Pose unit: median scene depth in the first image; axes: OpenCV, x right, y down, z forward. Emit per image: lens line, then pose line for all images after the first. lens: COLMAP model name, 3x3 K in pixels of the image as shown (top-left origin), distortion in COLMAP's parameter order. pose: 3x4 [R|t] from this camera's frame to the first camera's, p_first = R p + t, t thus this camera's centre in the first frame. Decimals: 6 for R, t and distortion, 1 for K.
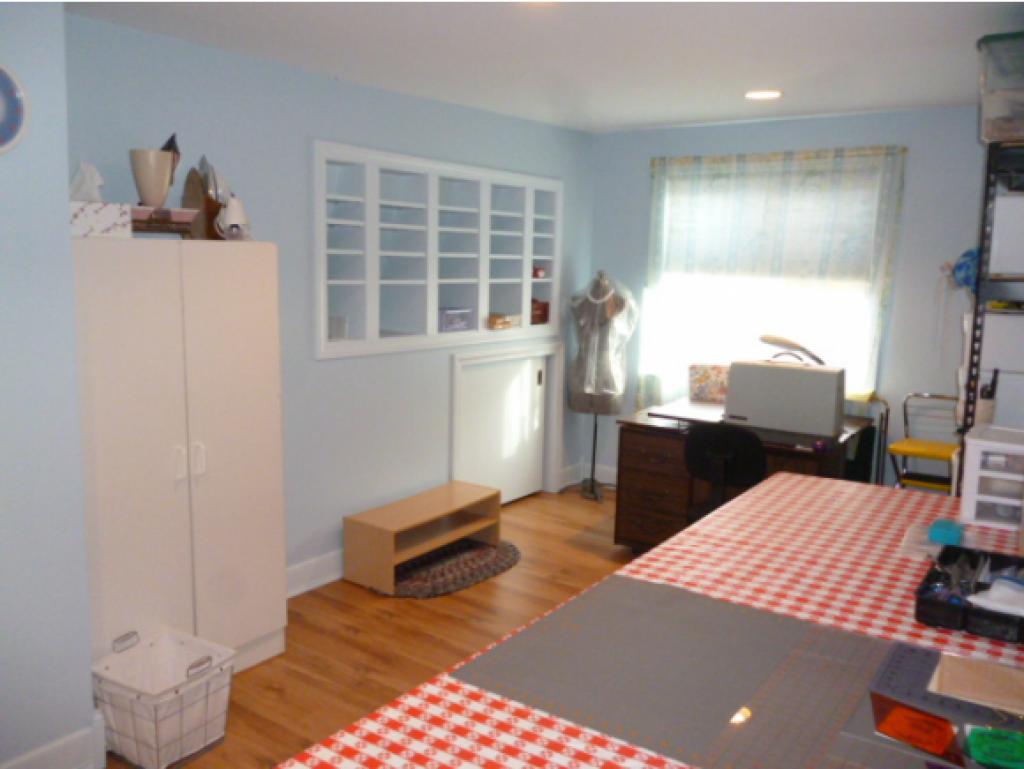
lens RADIAL K [[840.0, 0, 512.0], [0, 840.0, 384.5], [0, 0, 1]] dist [-0.080239, 0.003748]
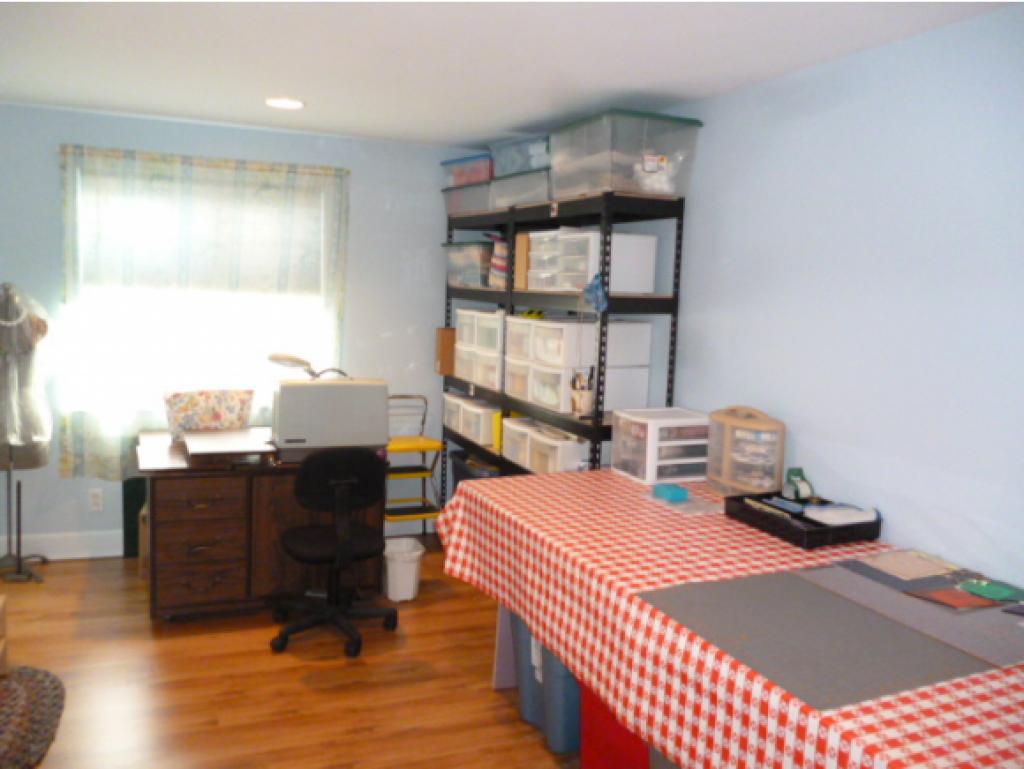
lens RADIAL K [[828.3, 0, 512.0], [0, 828.3, 384.5], [0, 0, 1]] dist [-0.022541, 0.003217]
pose [[0.501285, -0.100598, 0.859415, -0.356737], [0.100439, 0.993270, 0.057681, -0.047042], [-0.859433, 0.057404, 0.508015, 0.257983]]
